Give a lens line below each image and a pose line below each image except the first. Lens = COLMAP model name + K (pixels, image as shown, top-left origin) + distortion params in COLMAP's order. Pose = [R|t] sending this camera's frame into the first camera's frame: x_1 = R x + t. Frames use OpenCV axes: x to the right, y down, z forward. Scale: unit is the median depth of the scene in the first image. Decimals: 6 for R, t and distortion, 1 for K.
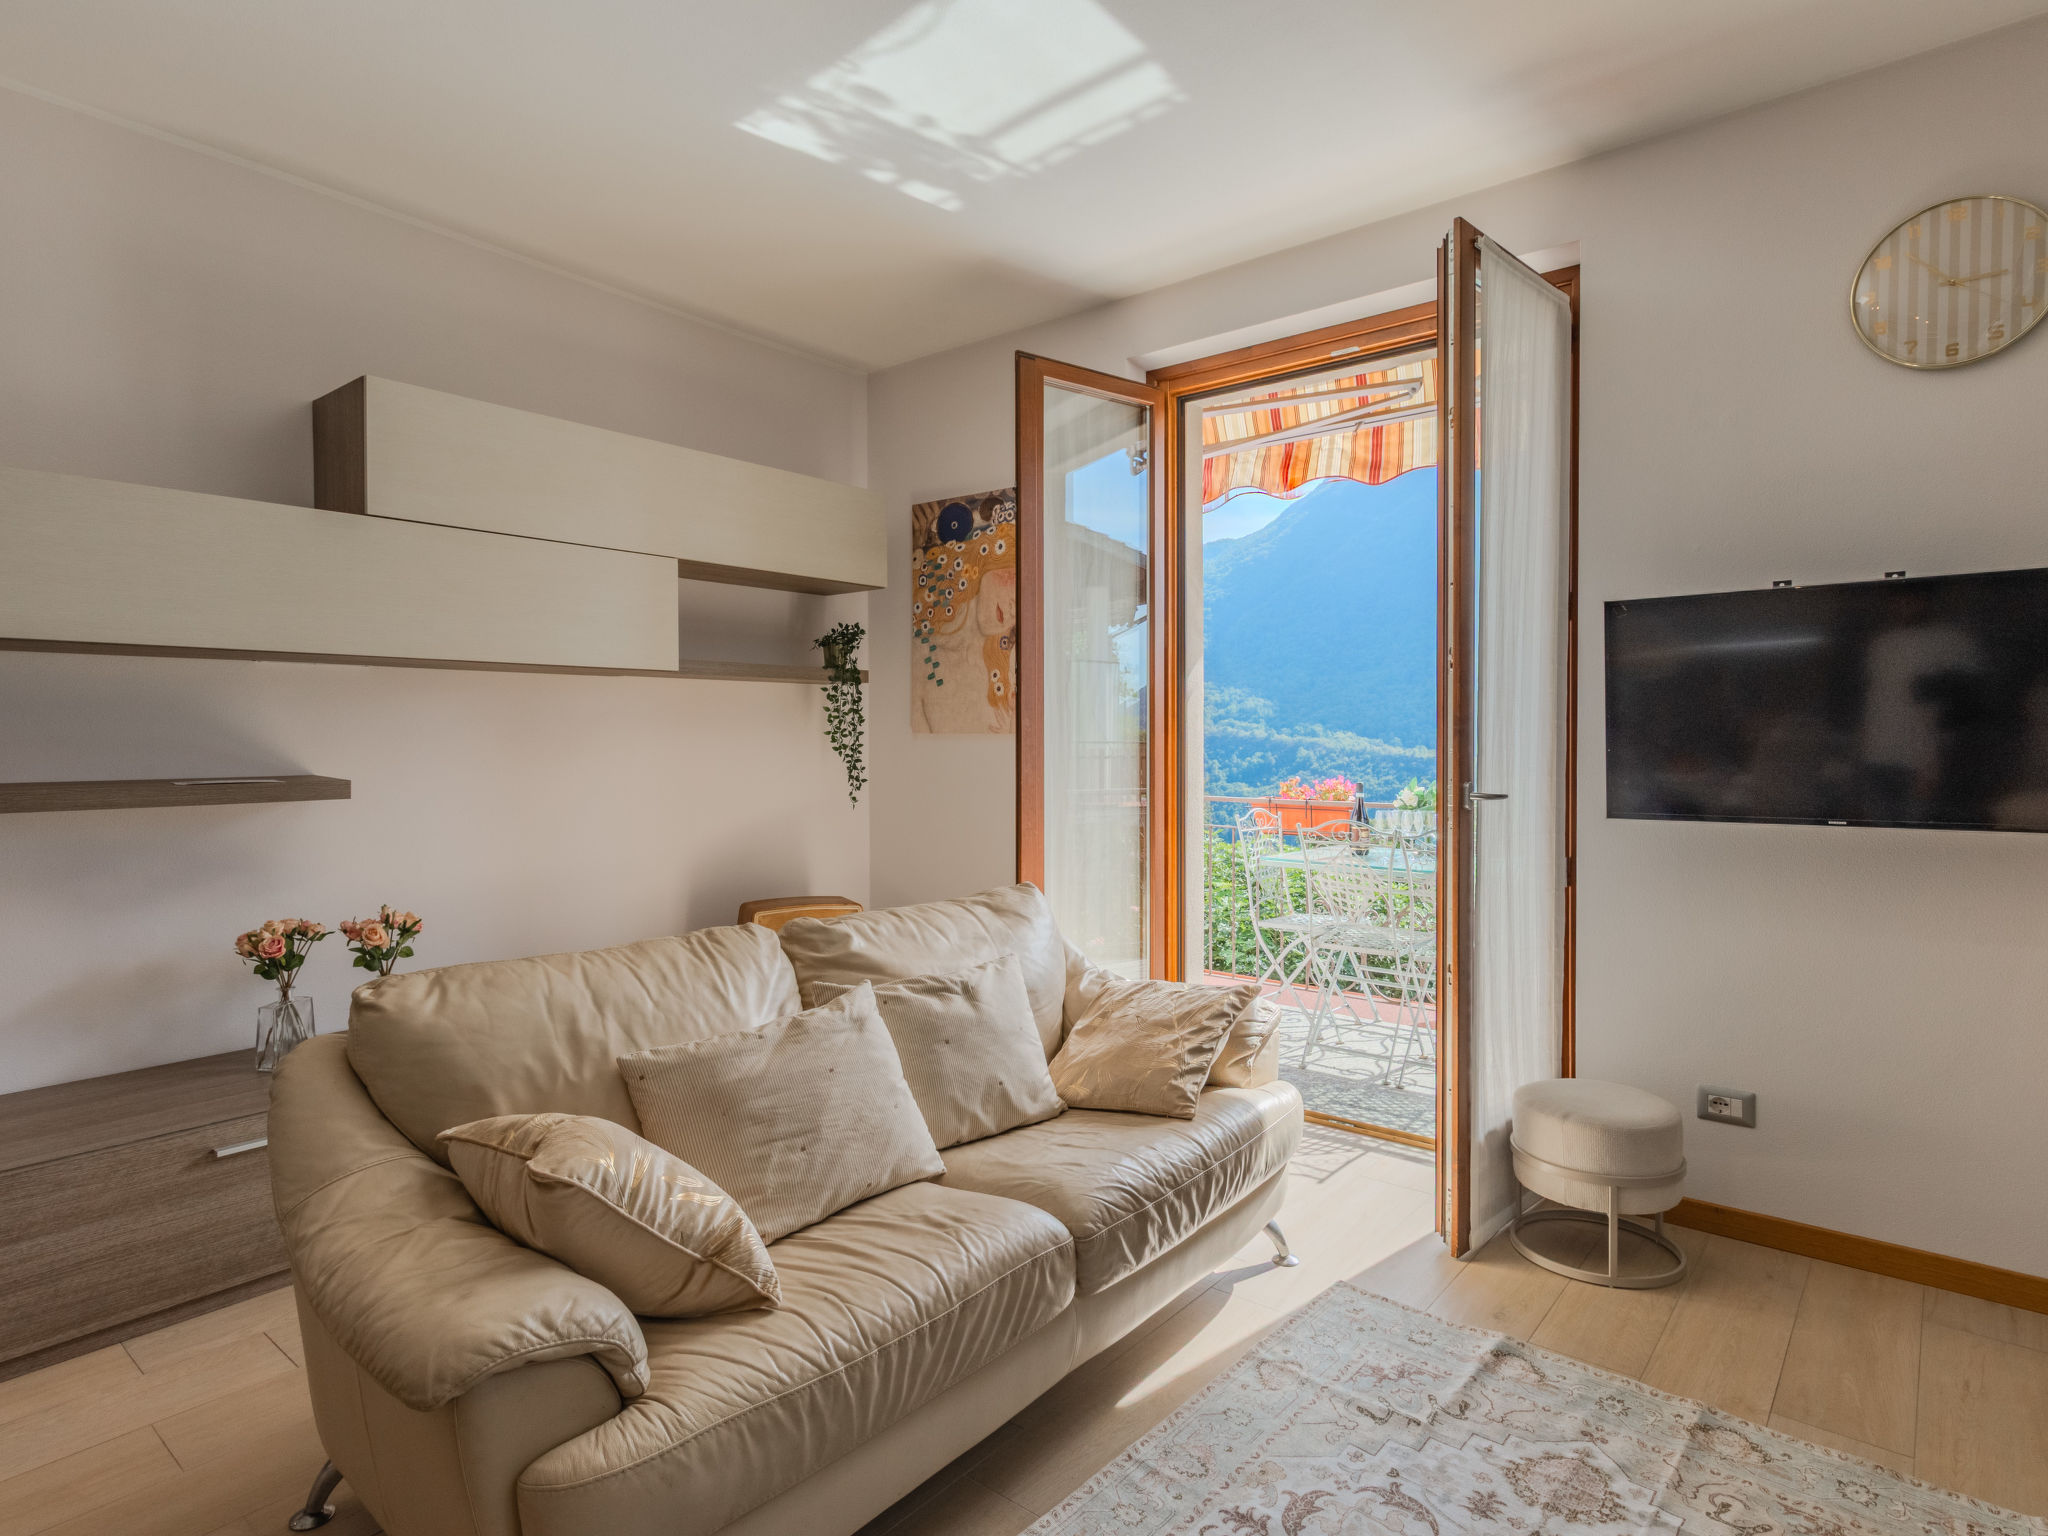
lens RADIAL K [[1125.2, 0, 1047.7], [0, 1125.2, 758.5], [0, 0, 1]] dist [0.001121, -0.000356]
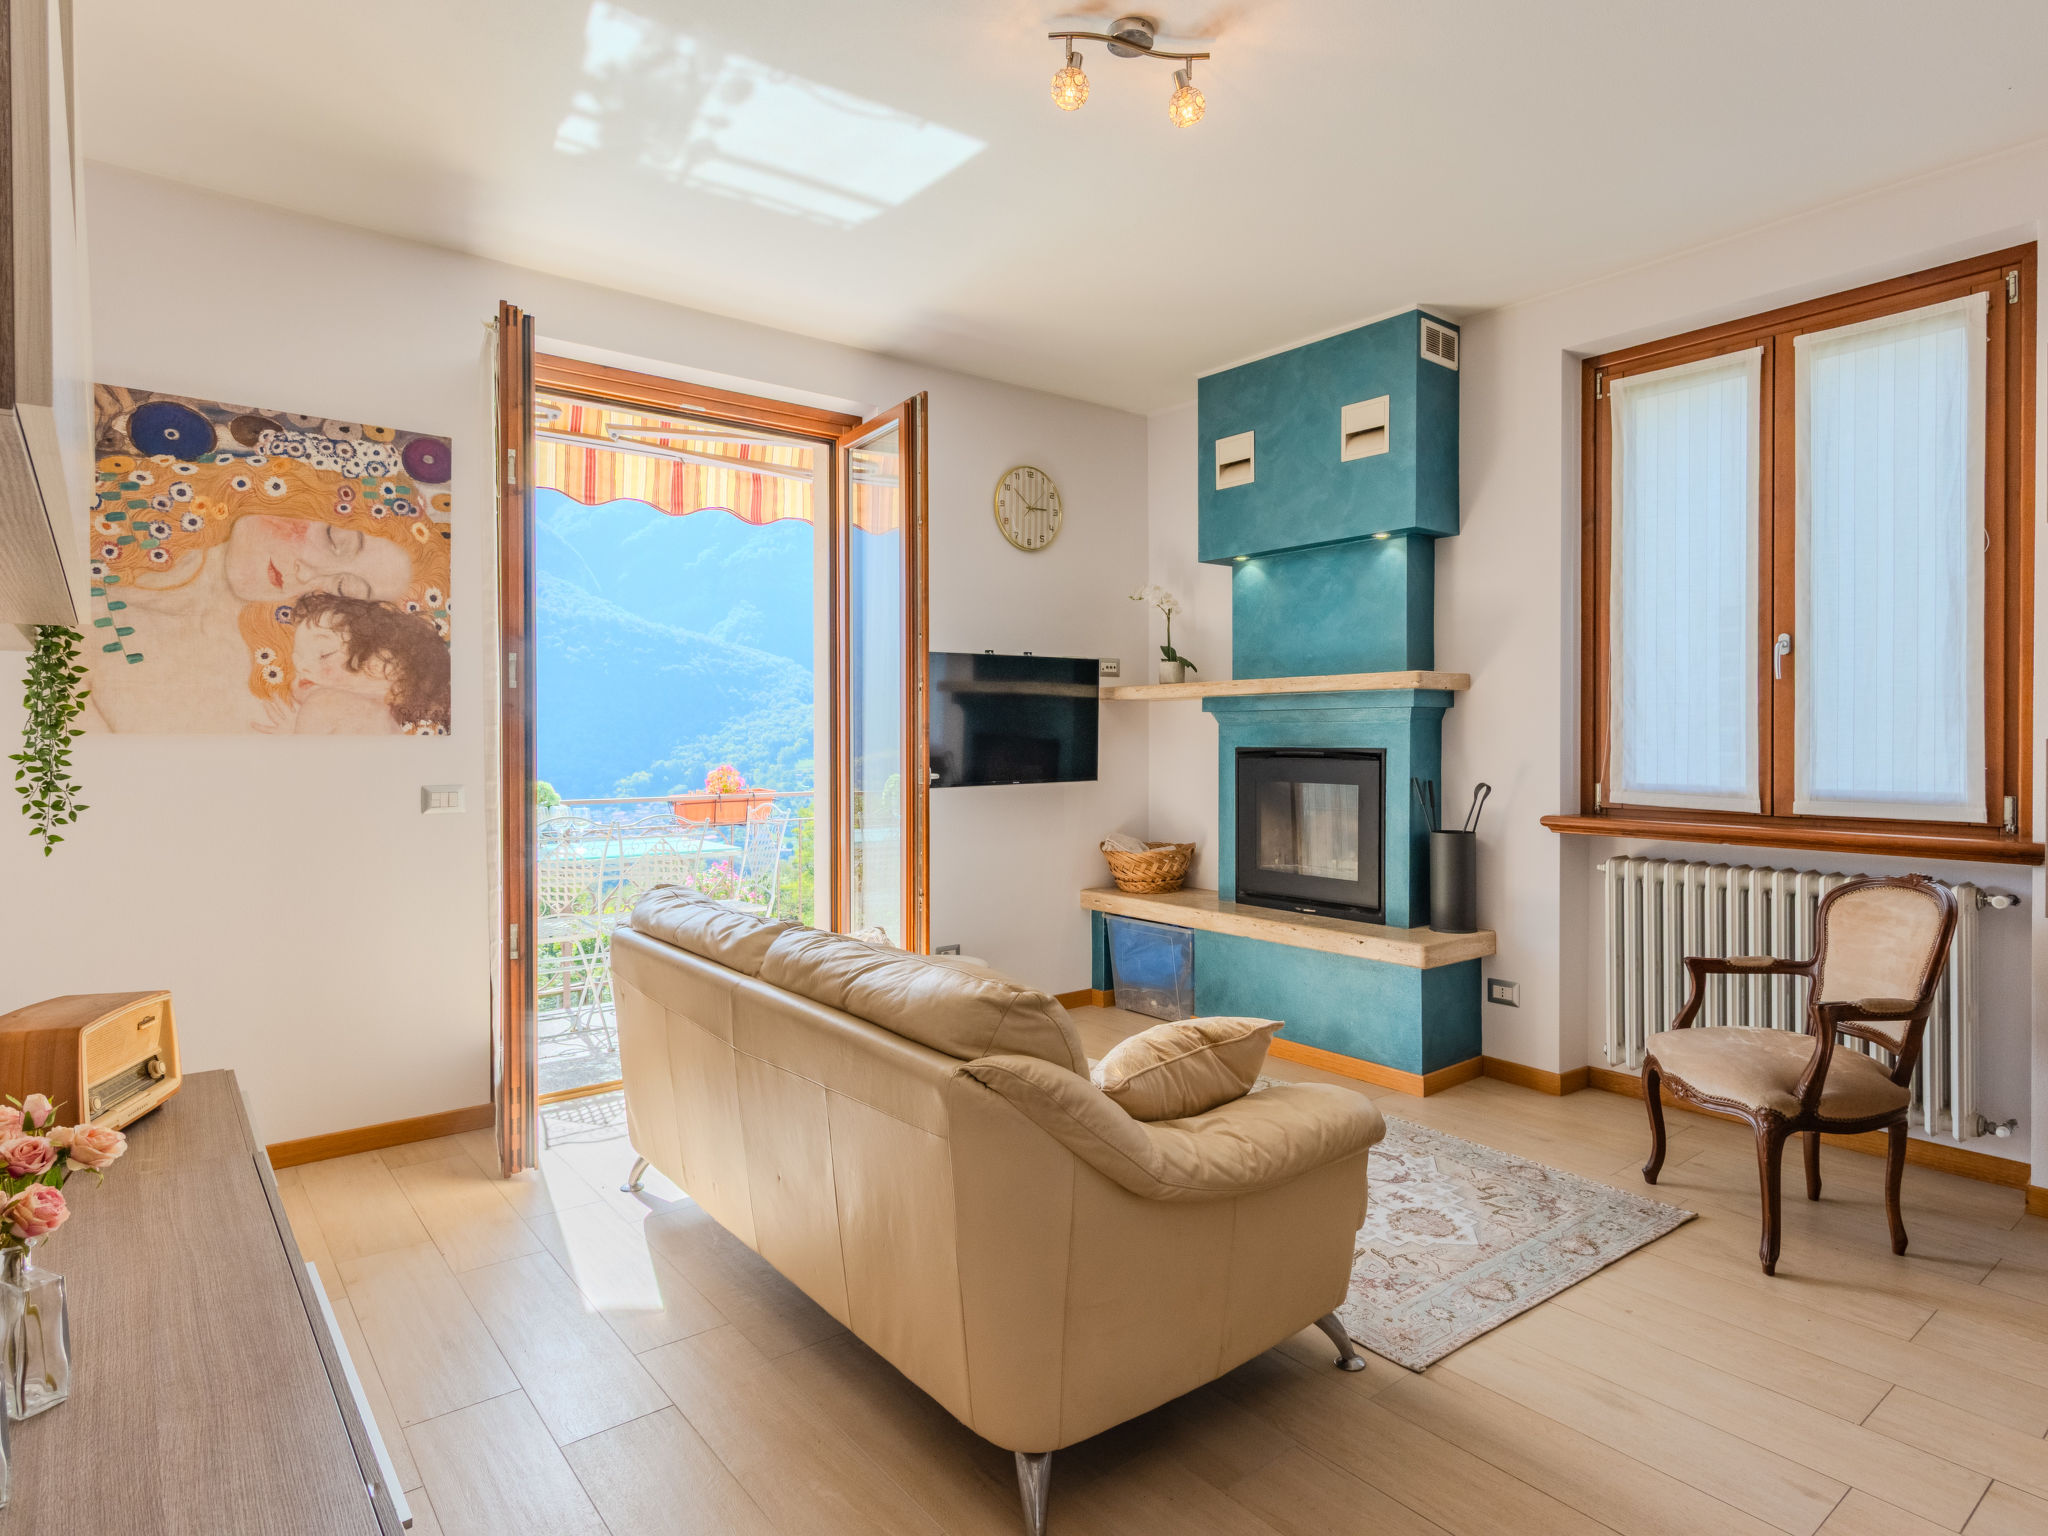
lens RADIAL K [[1125.2, 0, 1047.7], [0, 1125.2, 758.5], [0, 0, 1]] dist [0.001121, -0.000356]
pose [[0.201999, -0.019333, 0.979195, -0.670707], [0.020924, 0.999662, 0.015421, -0.006346], [-0.979162, 0.017374, 0.202335, 0.337175]]
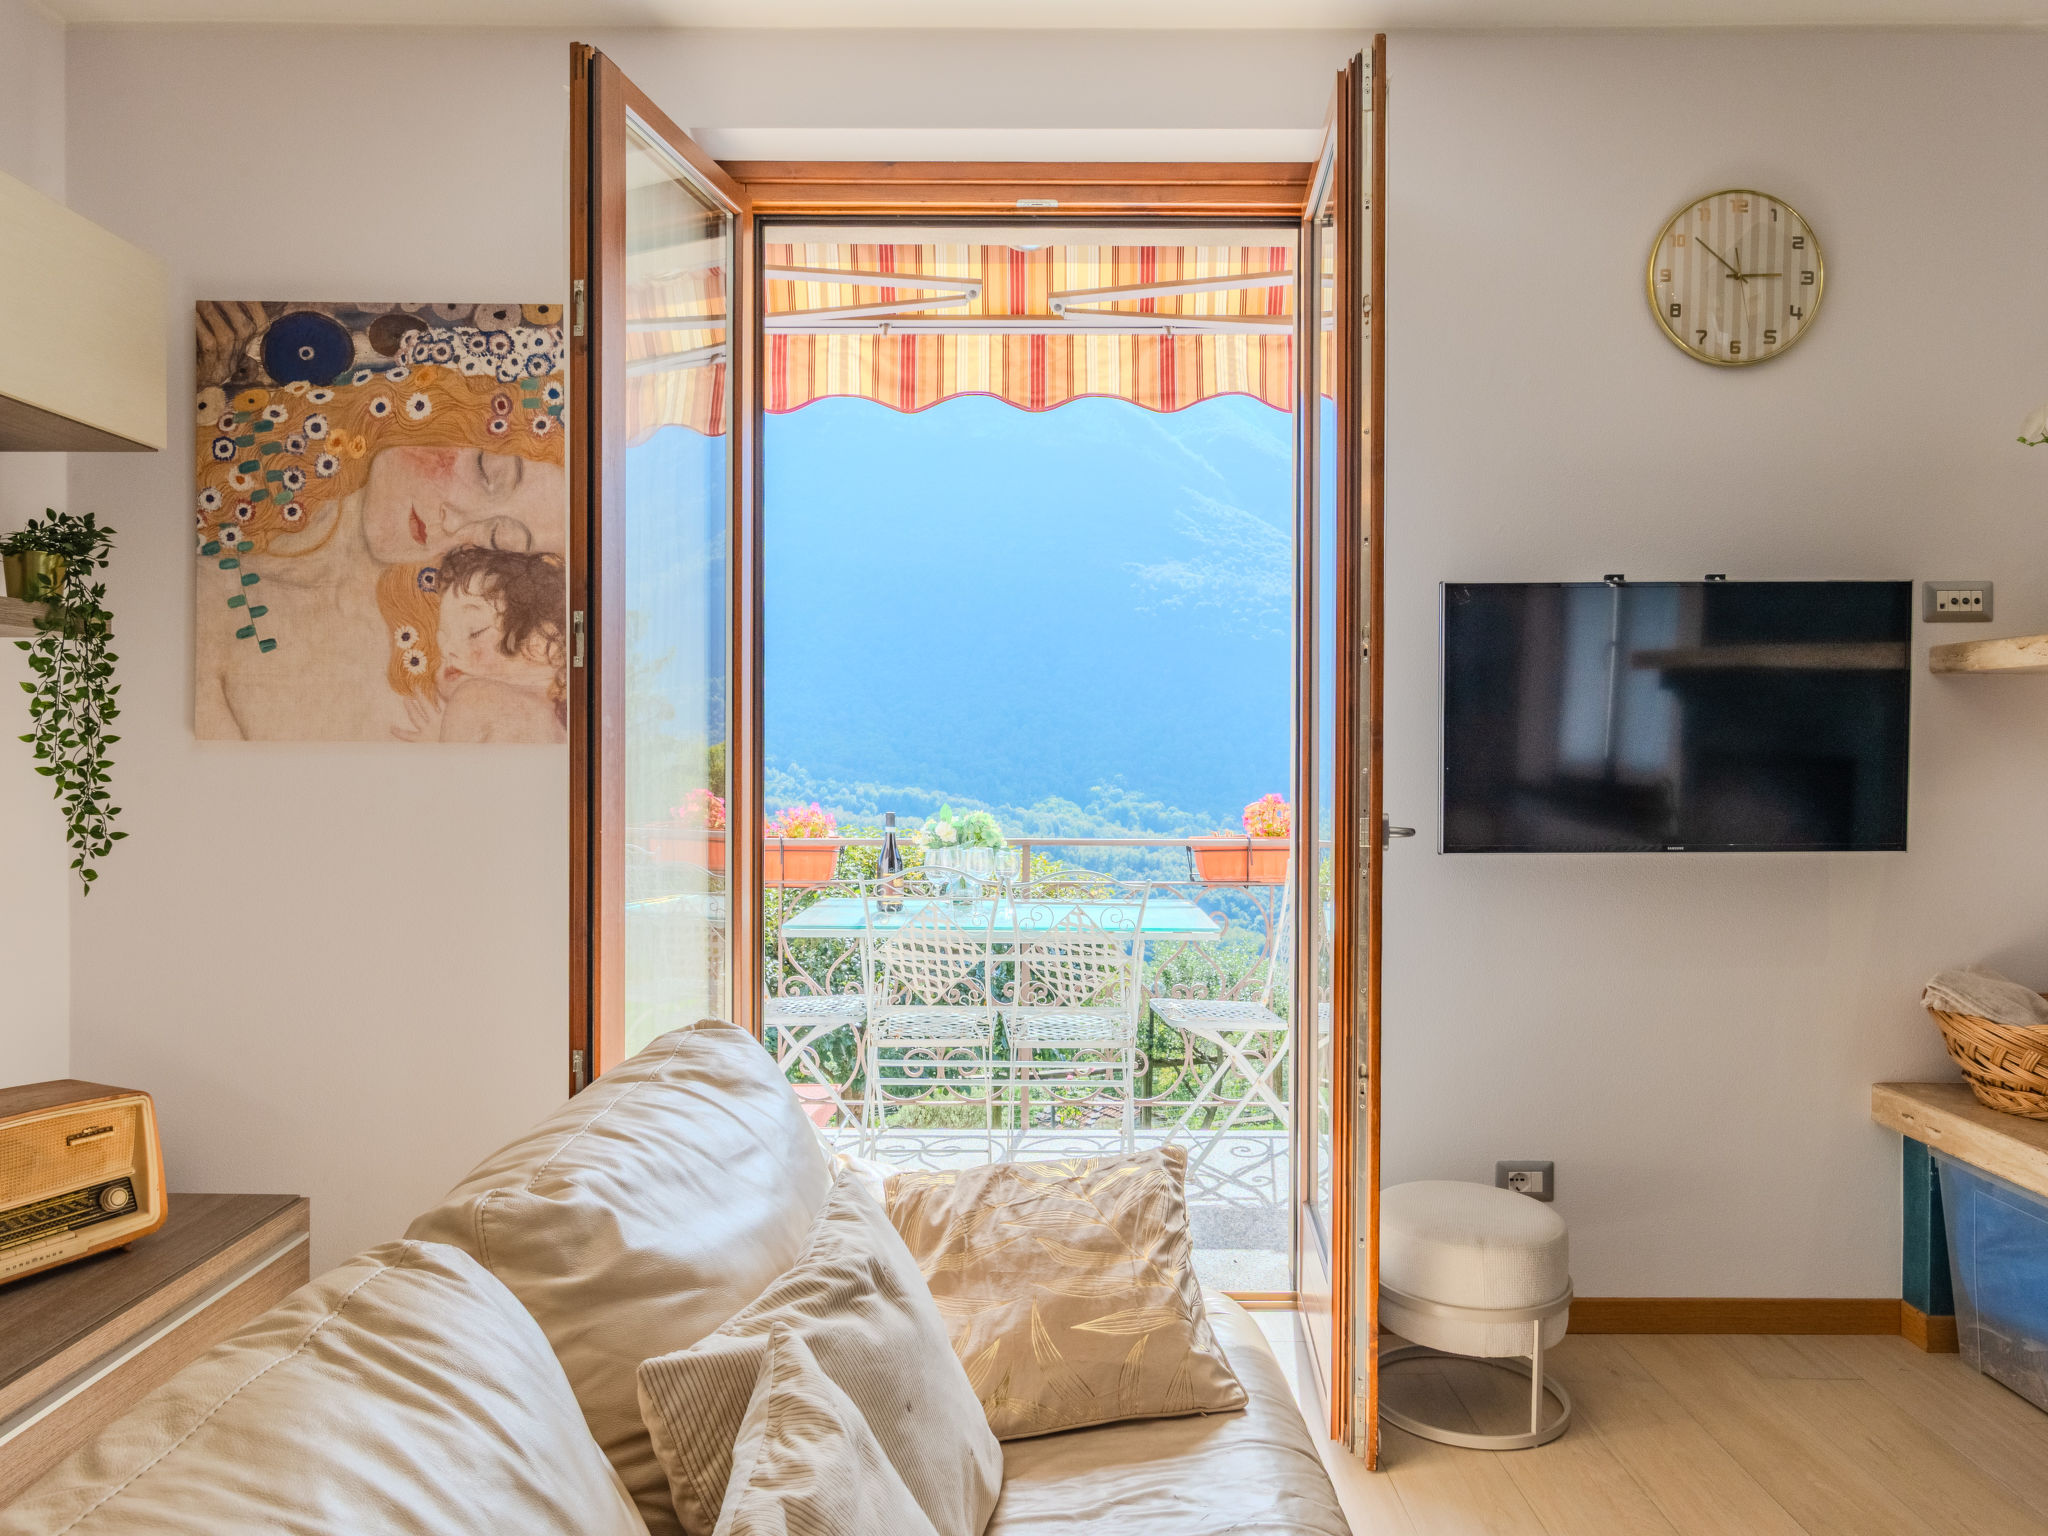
lens RADIAL K [[1317.8, 0, 1024.0], [0, 1317.8, 768.0], [0, 0, 1]] dist [0.001932, 0.000259]
pose [[0.777717, -0.004878, 0.628595, -0.216731], [0.008264, 0.999963, -0.002465, -0.005194], [-0.628560, 0.007112, 0.777729, 0.301642]]
